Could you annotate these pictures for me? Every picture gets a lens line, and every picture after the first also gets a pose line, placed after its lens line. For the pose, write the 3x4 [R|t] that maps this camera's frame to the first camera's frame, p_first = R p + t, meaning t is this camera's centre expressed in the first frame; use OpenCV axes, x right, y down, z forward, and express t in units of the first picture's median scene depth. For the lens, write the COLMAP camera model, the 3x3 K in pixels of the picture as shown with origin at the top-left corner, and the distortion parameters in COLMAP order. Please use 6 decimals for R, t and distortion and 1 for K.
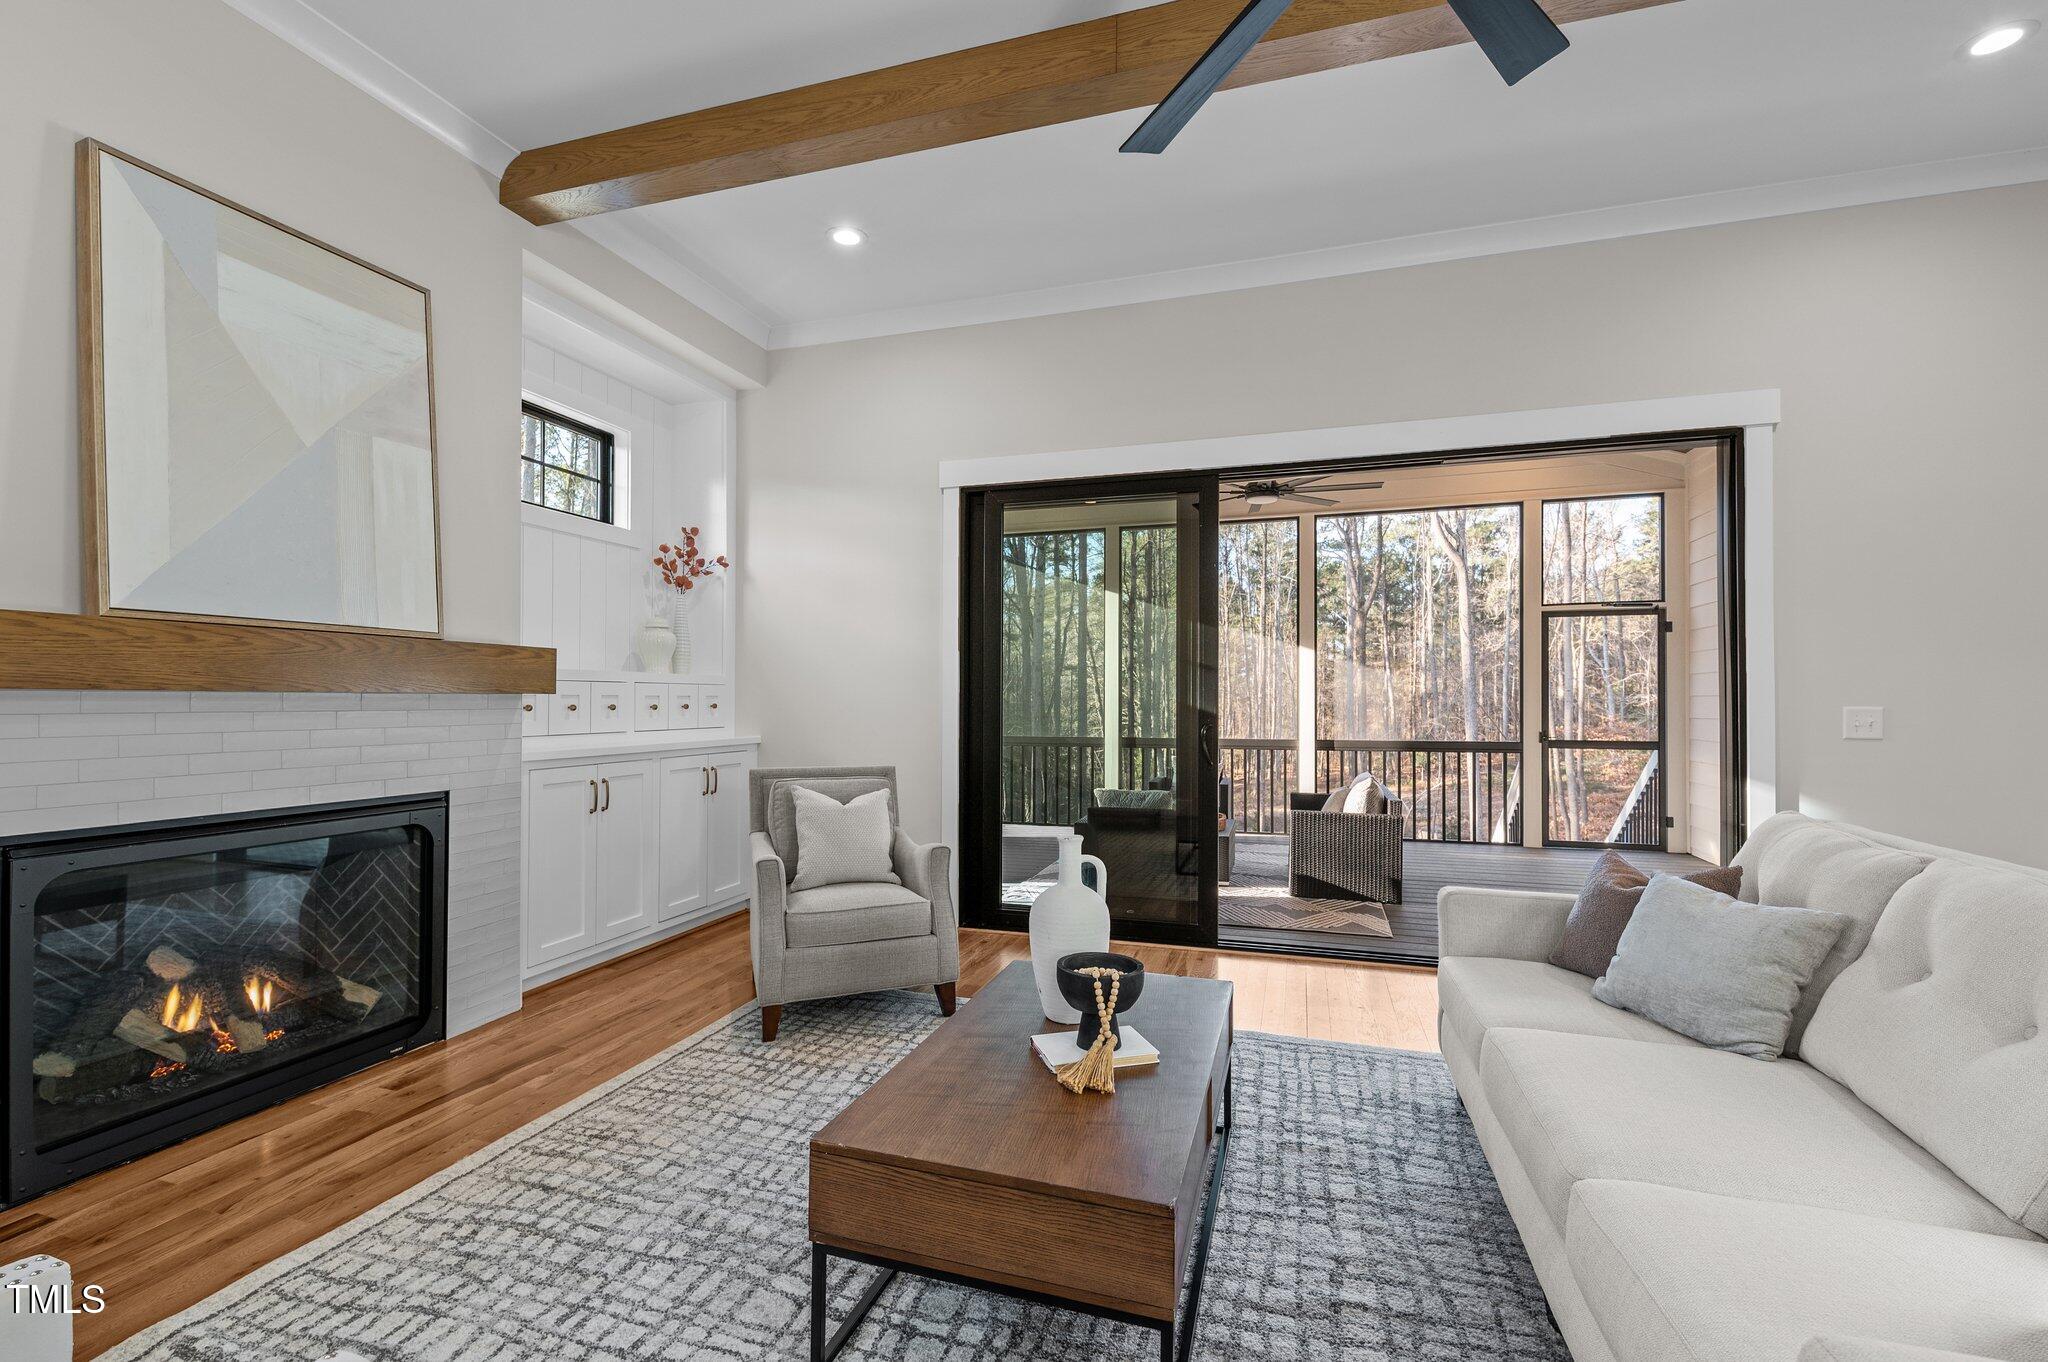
lens RADIAL K [[889.5, 0, 1019.3], [0, 889.5, 690.5], [0, 0, 1]] dist [0.008125, -0.003447]
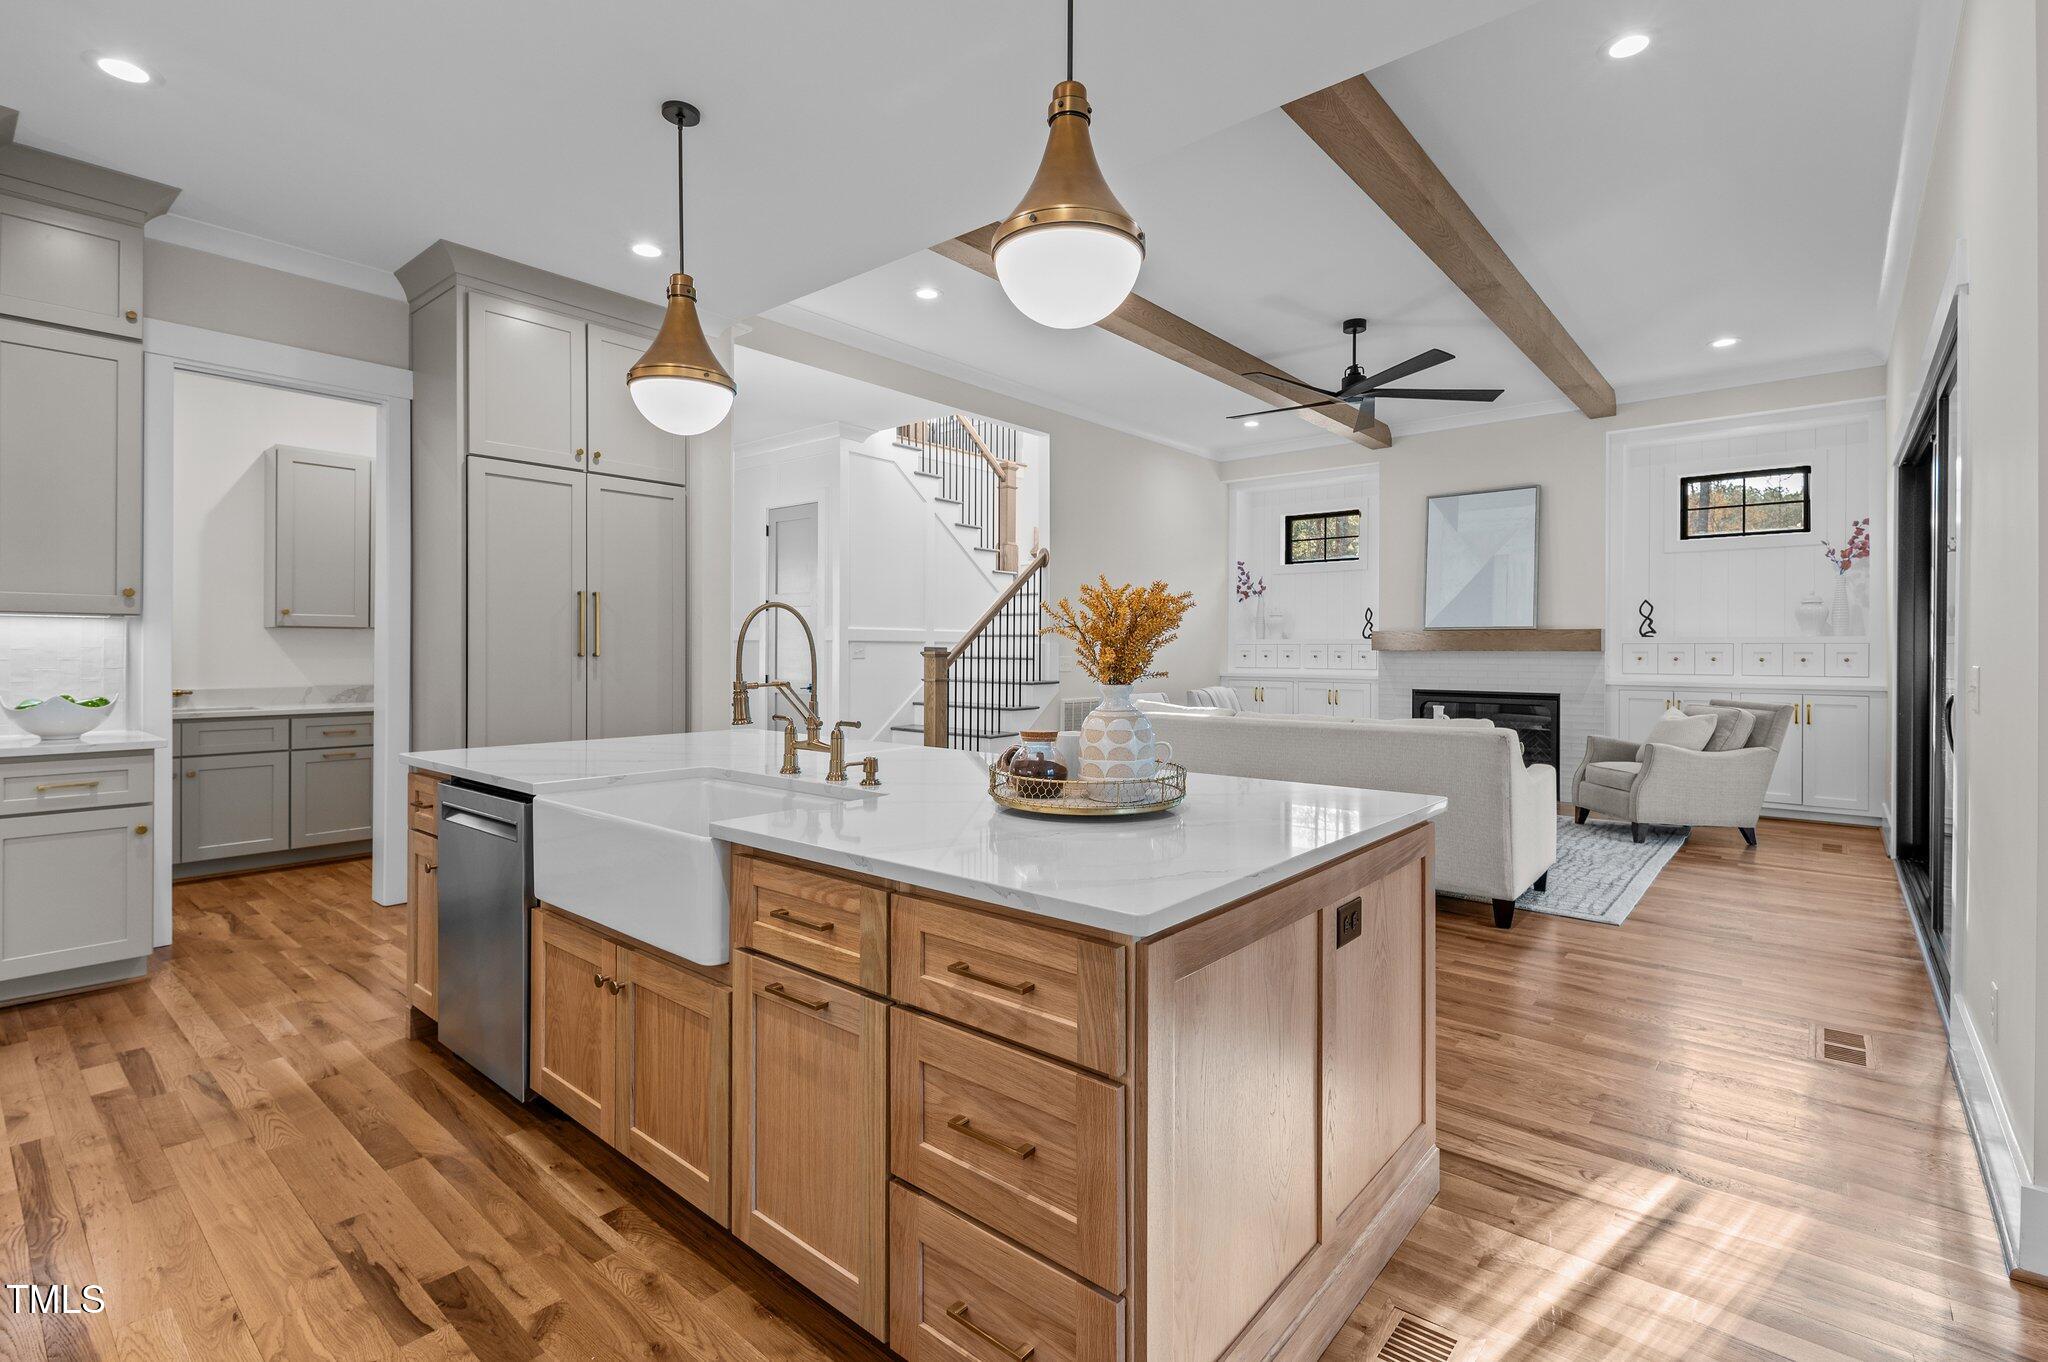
lens RADIAL K [[930.3, 0, 1002.1], [0, 930.3, 651.9], [0, 0, 1]] dist [0.014731, -0.000111]
pose [[-0.402155, -0.002801, -0.915567, 1.995656], [0.002997, 0.999986, -0.004376, 0.009970], [0.915567, -0.004503, -0.402141, 0.613181]]
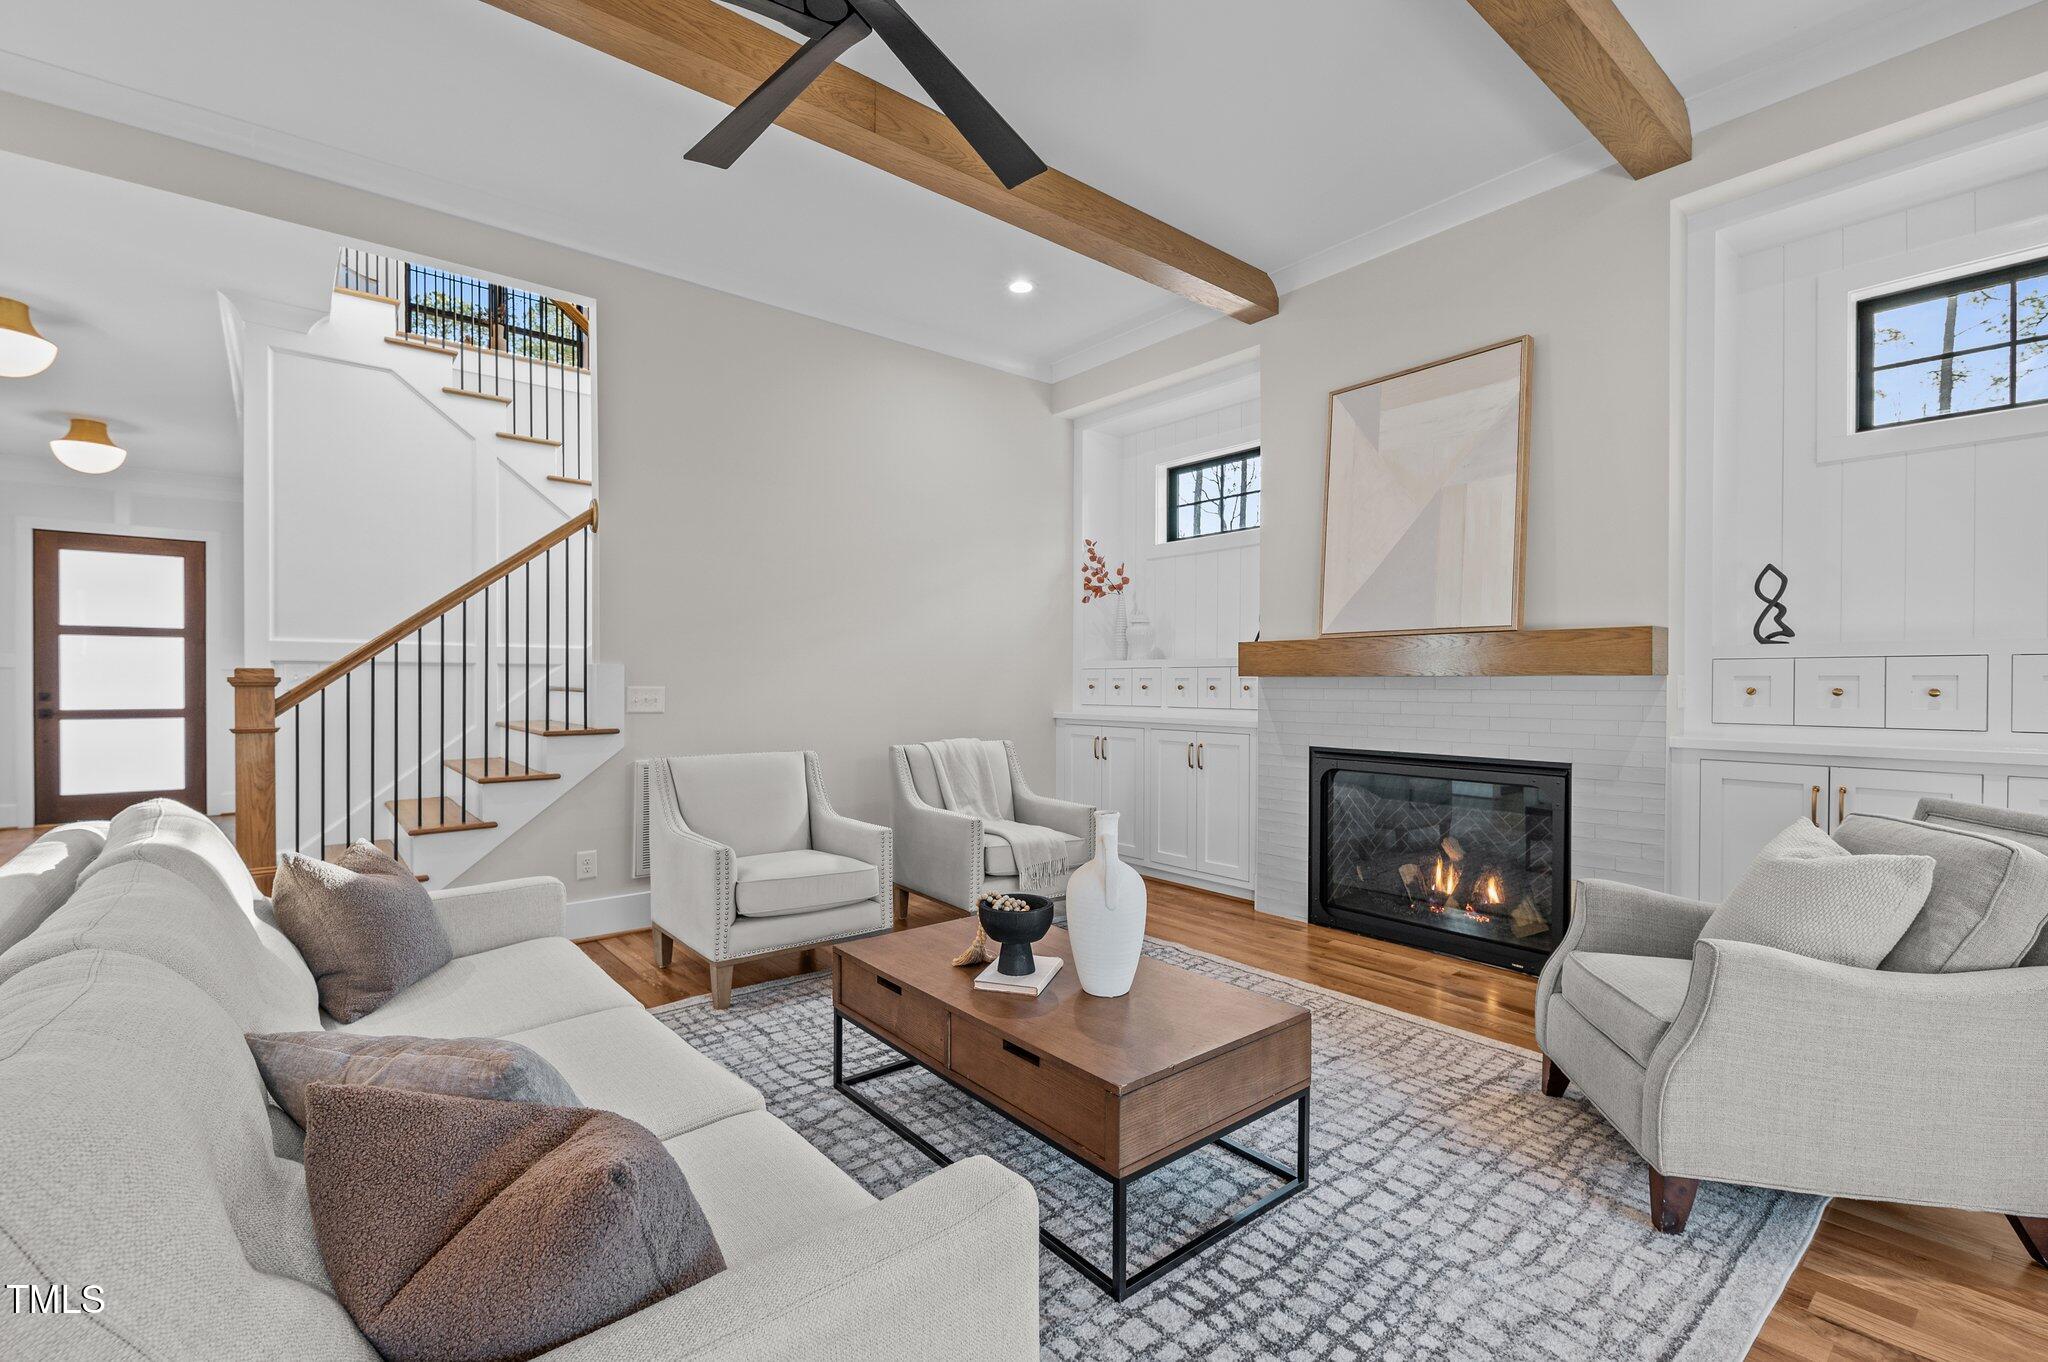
lens RADIAL K [[889.5, 0, 993.9], [0, 889.5, 689.4], [0, 0, 1]] dist [0.008125, -0.003447]
pose [[-0.556462, 0.008464, -0.830830, 0.639393], [0.008938, 0.999951, 0.004200, 0.008028], [0.830825, -0.005089, -0.556510, 0.956380]]
